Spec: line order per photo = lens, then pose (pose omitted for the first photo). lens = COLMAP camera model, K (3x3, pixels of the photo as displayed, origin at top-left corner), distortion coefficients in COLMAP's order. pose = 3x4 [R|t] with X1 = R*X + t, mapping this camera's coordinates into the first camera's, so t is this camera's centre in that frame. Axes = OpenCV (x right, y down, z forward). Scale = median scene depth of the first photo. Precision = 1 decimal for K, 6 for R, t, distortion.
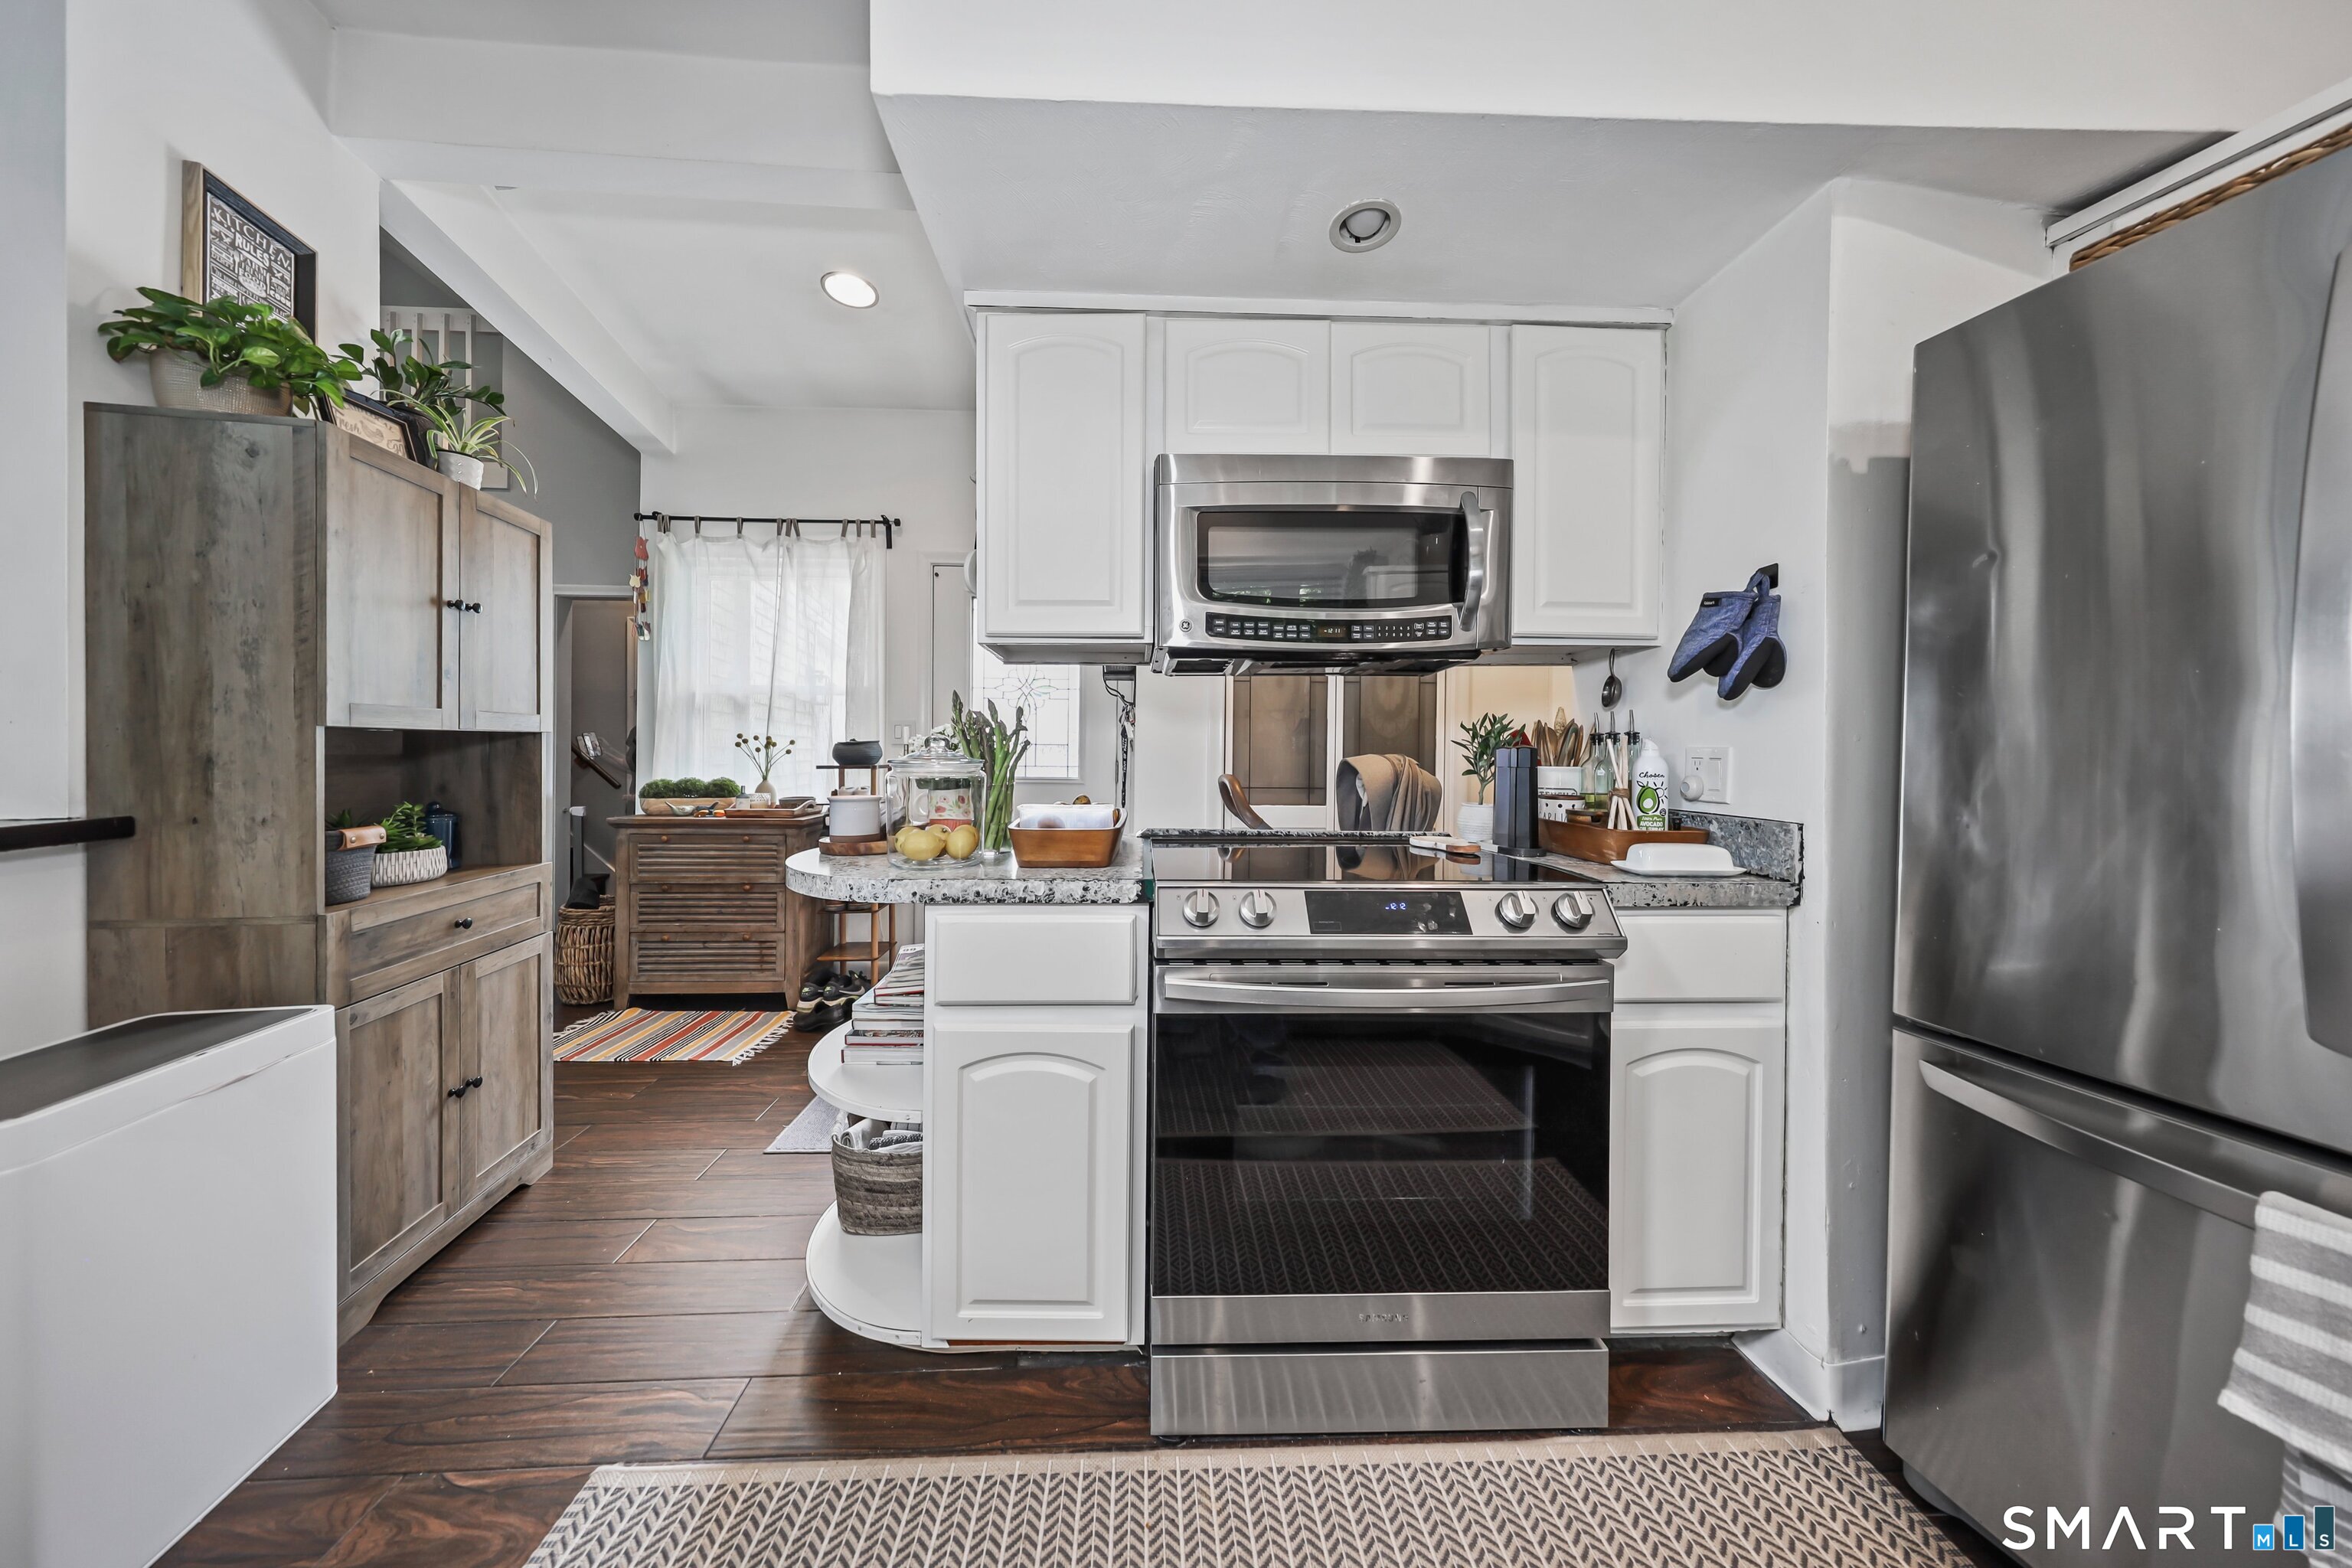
lens RADIAL K [[713.0, 0, 1176.5], [0, 713.0, 764.5], [0, 0, 1]] dist [0.000536, -0.000047]
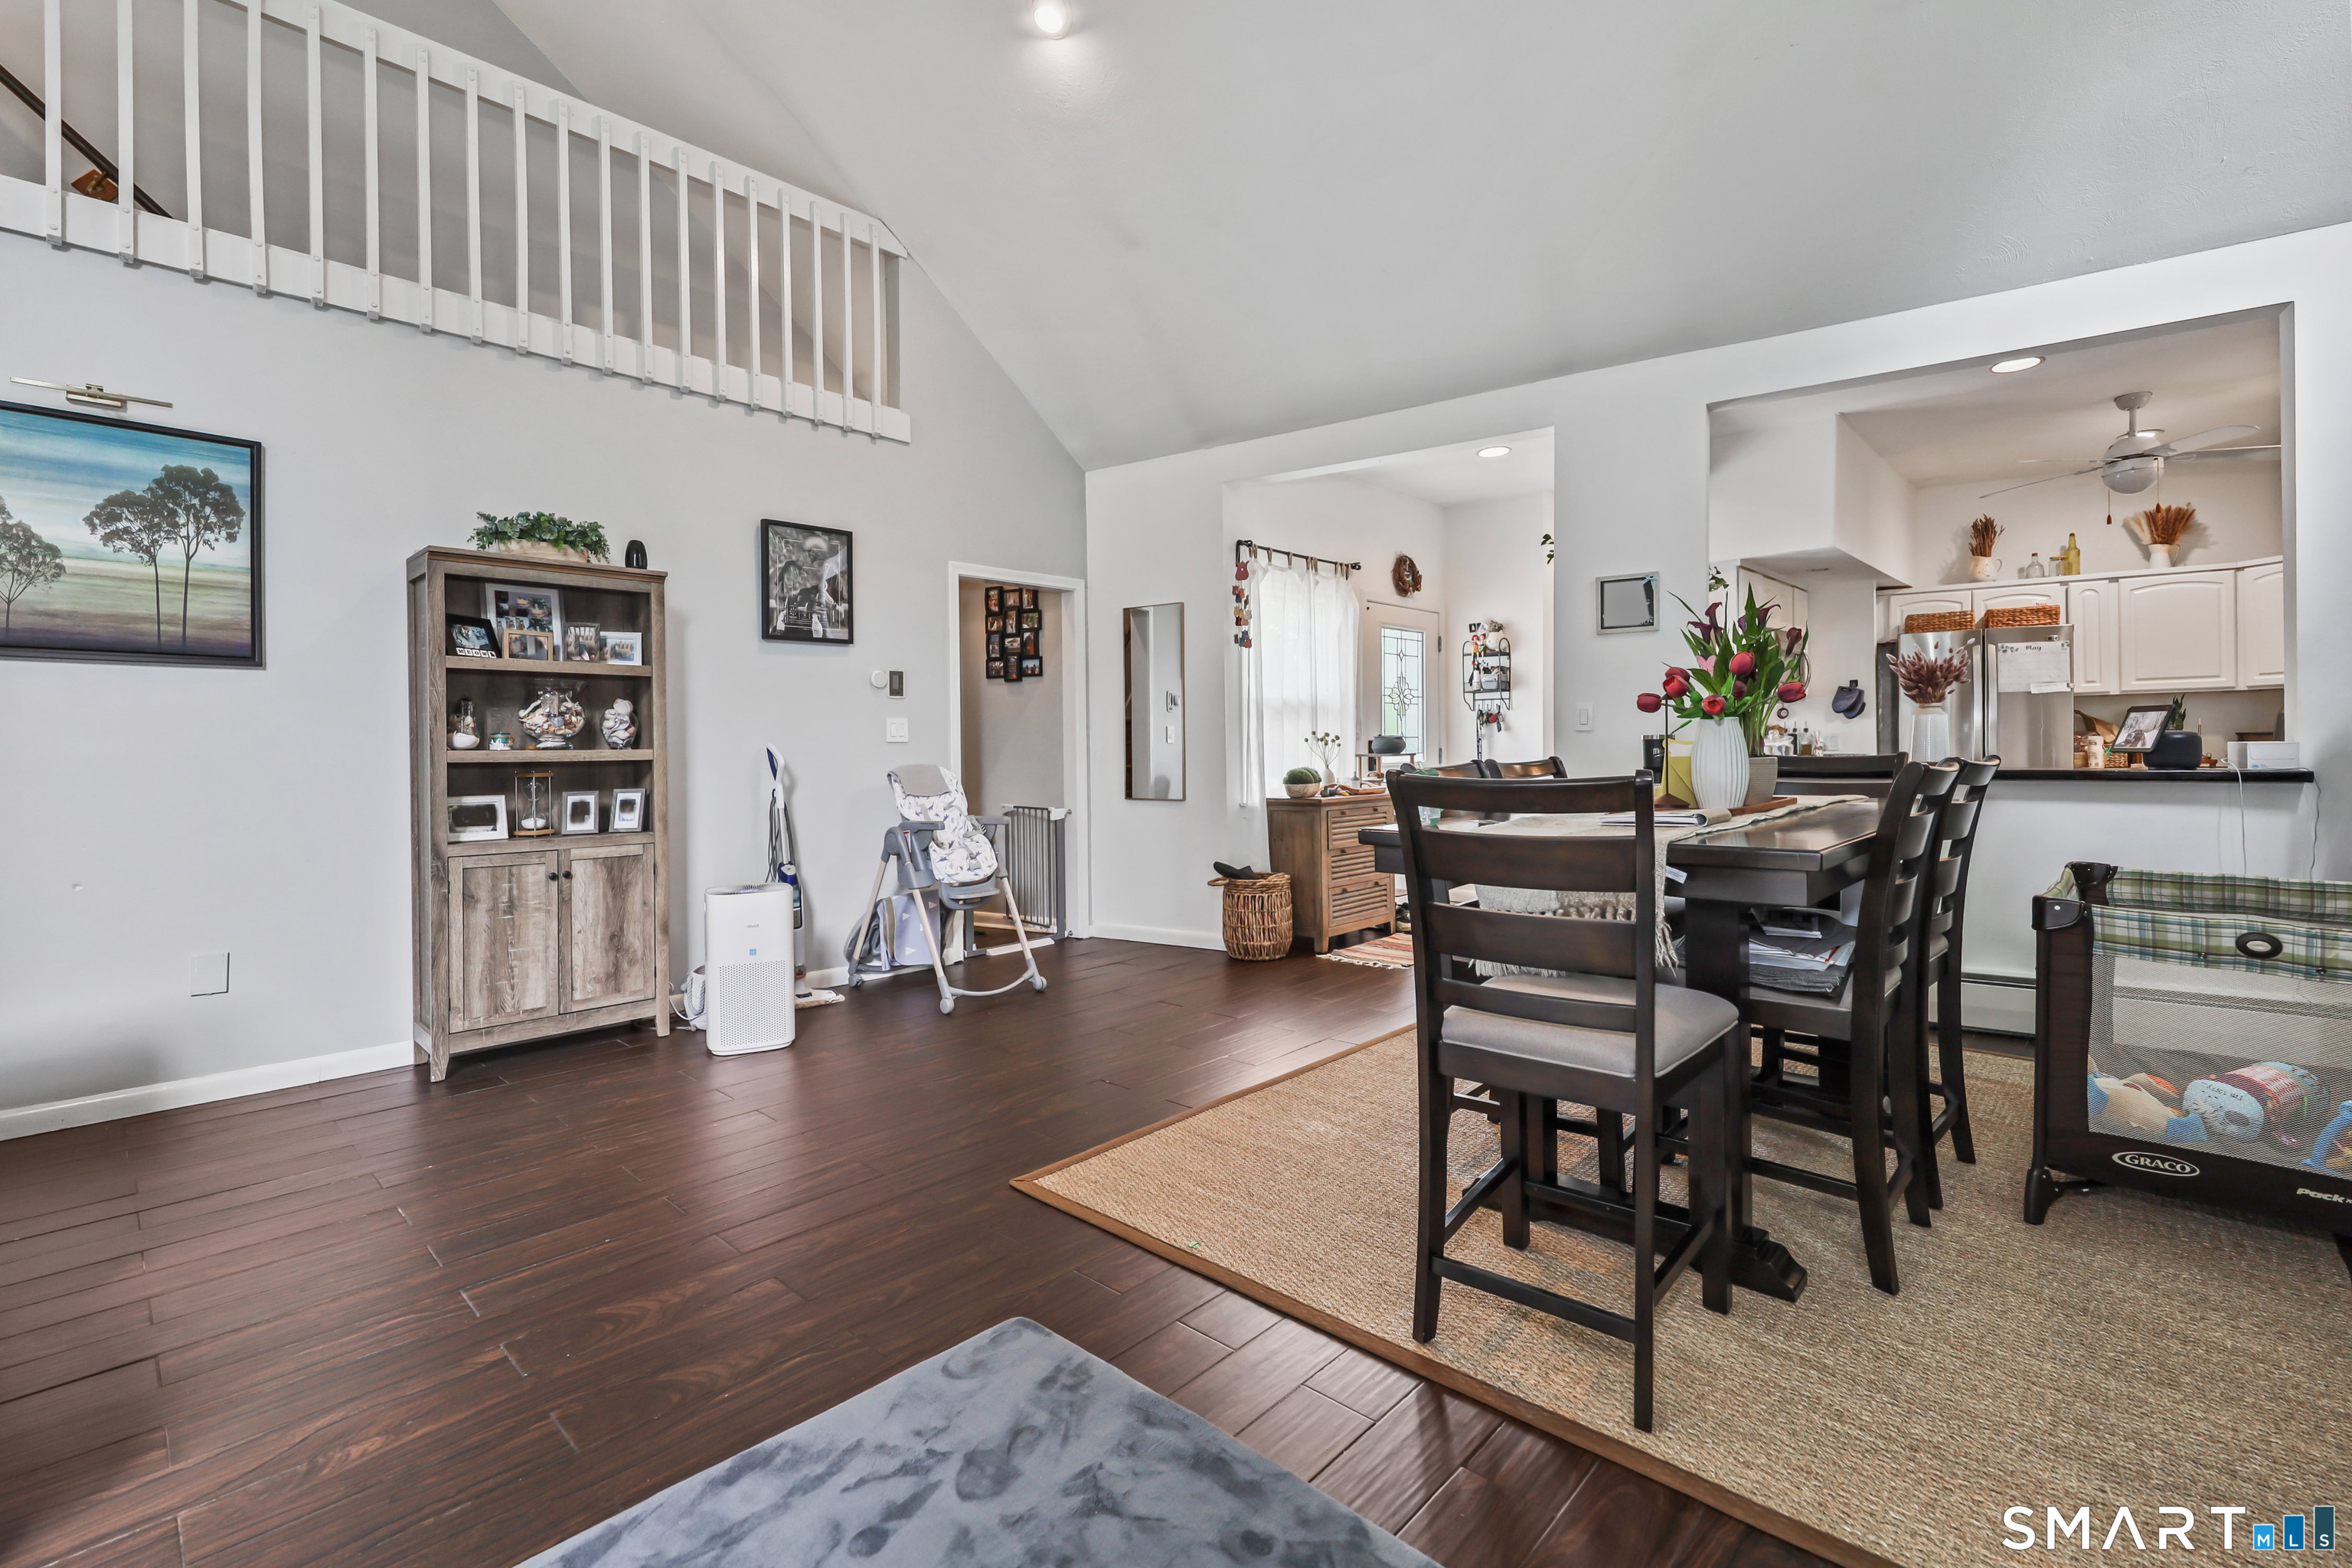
lens RADIAL K [[1023.2, 0, 1167.4], [0, 1023.2, 763.1], [0, 0, 1]] dist [-0.000817, 0.000751]
pose [[0.721558, -0.030133, 0.691698, -4.722157], [0.031549, 0.999446, 0.010628, -0.030724], [-0.691635, 0.014153, 0.722109, -0.255773]]
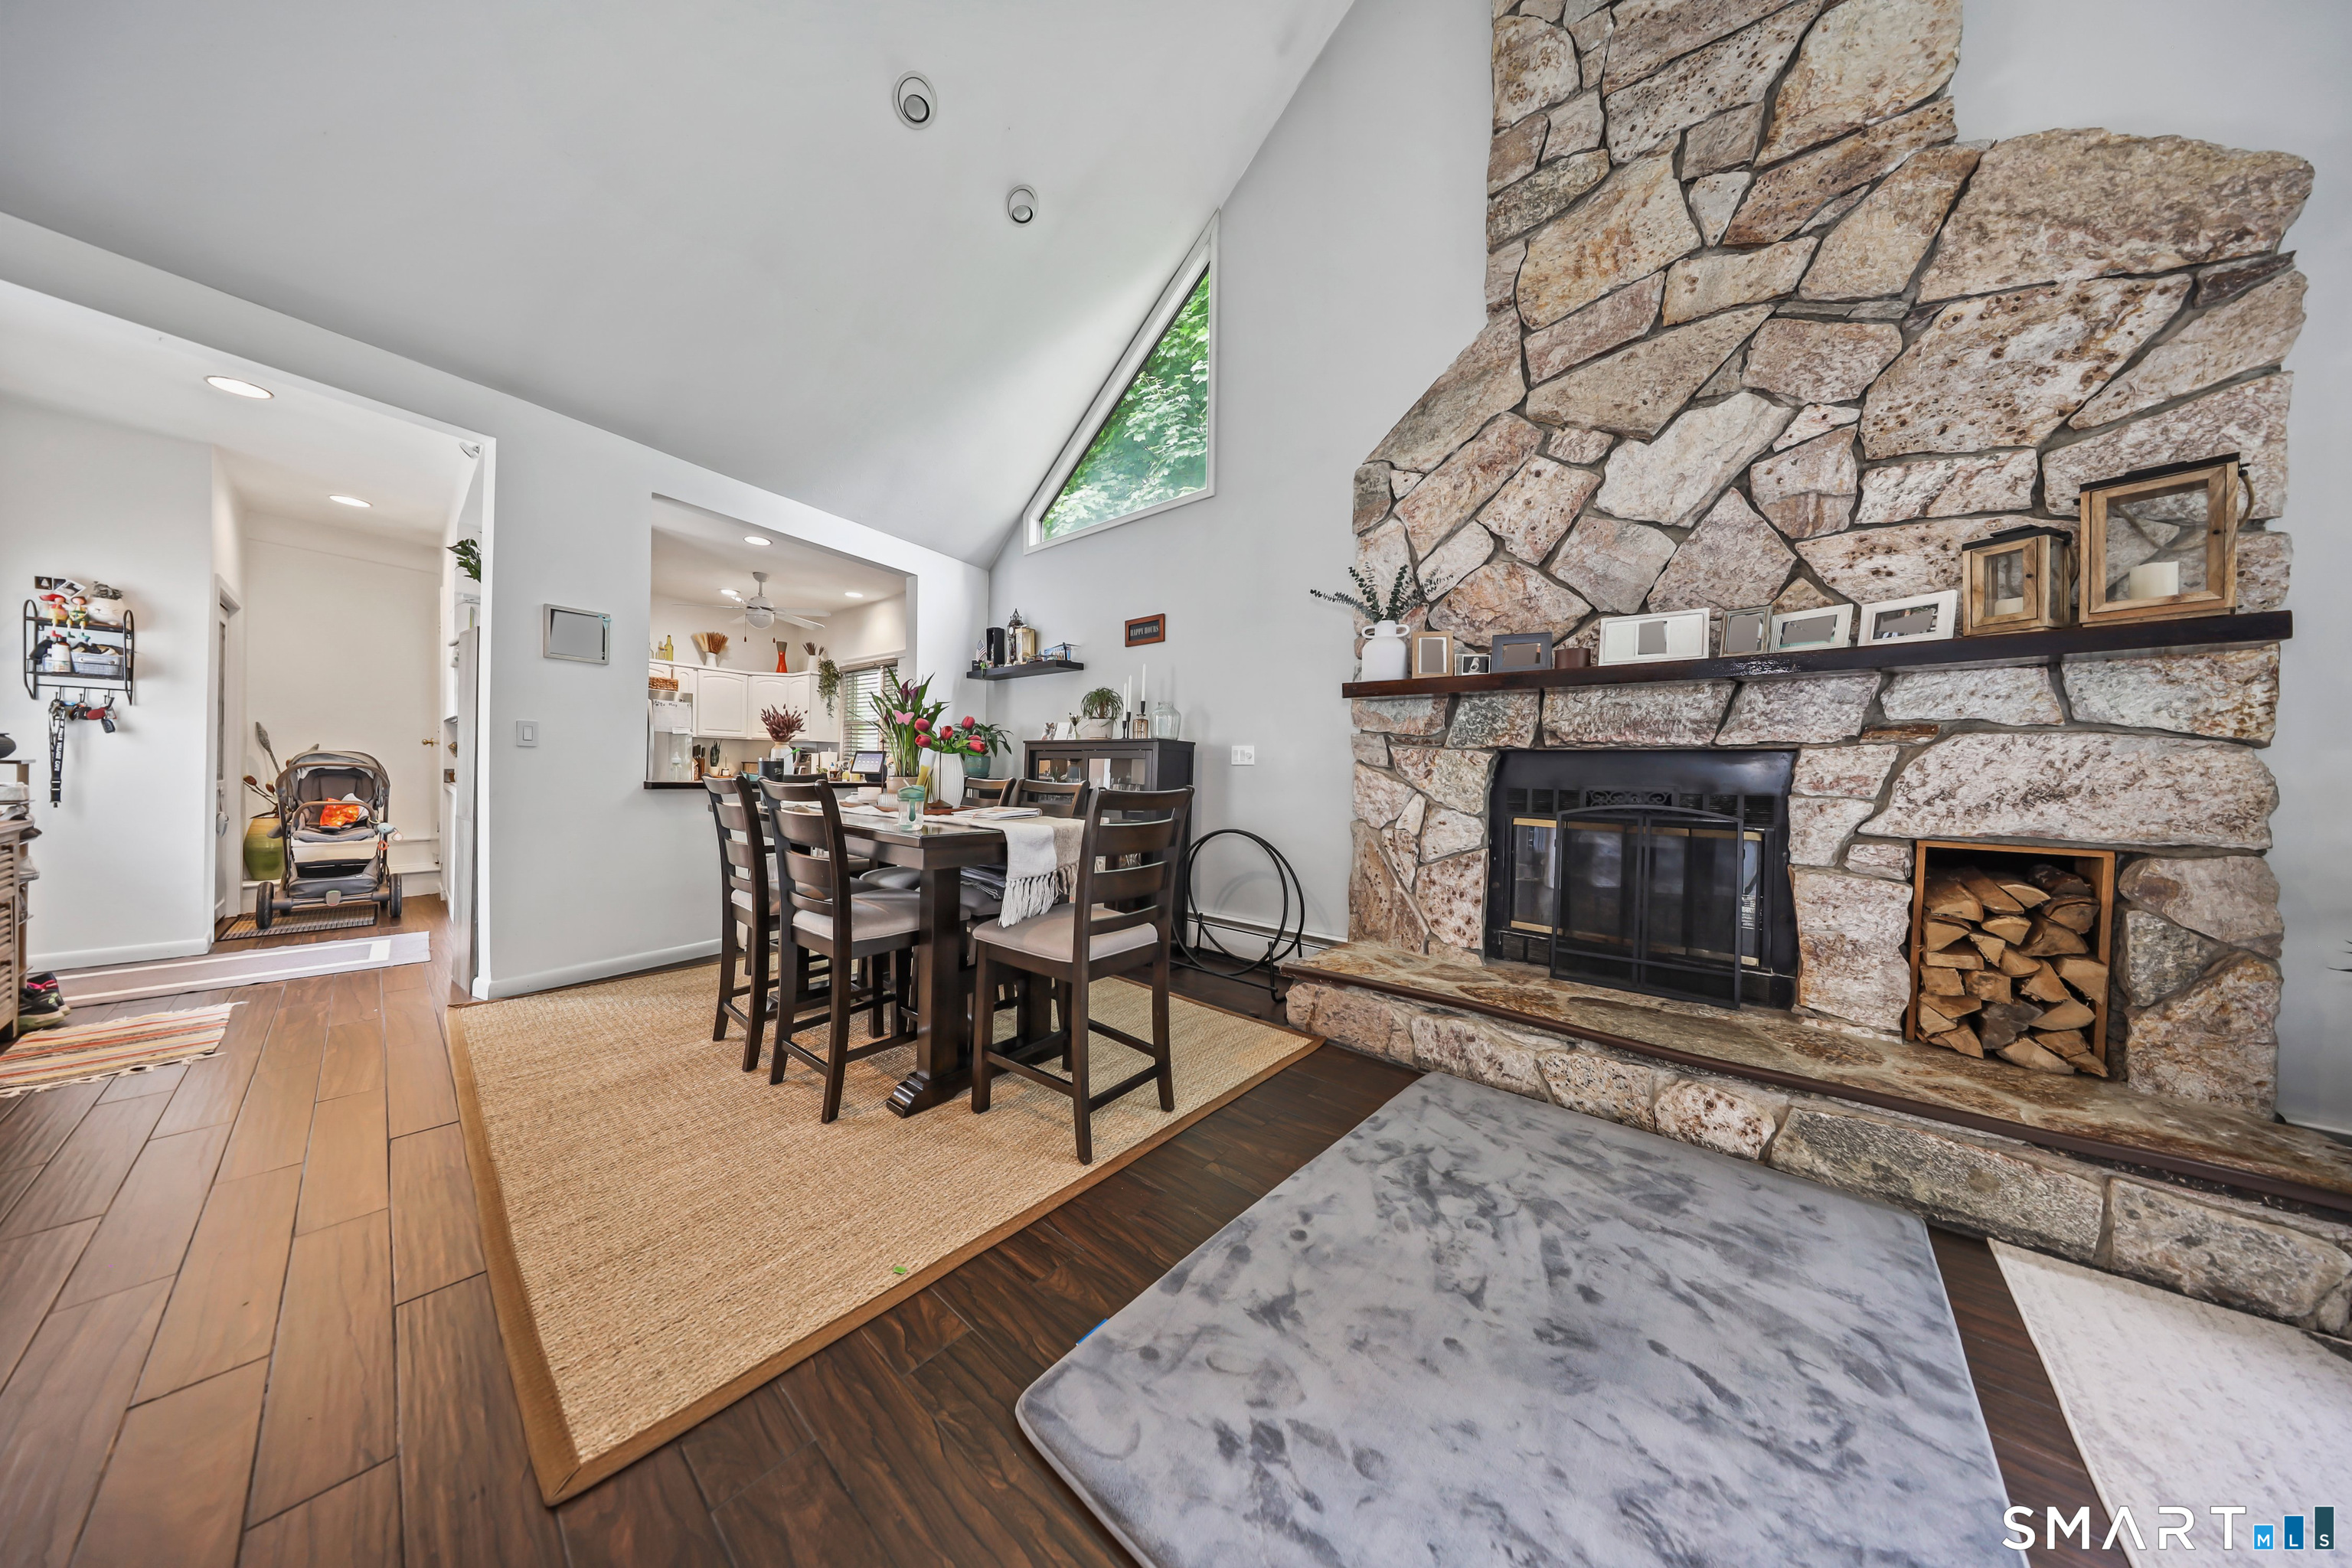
lens RADIAL K [[682.1, 0, 1165.8], [0, 682.1, 778.2], [0, 0, 1]] dist [-0.002322, 0.000264]
pose [[-0.726963, -0.031896, 0.685935, -4.601513], [-0.018101, 0.999464, 0.027291, -0.051906], [-0.686438, 0.007423, -0.727151, 1.361198]]
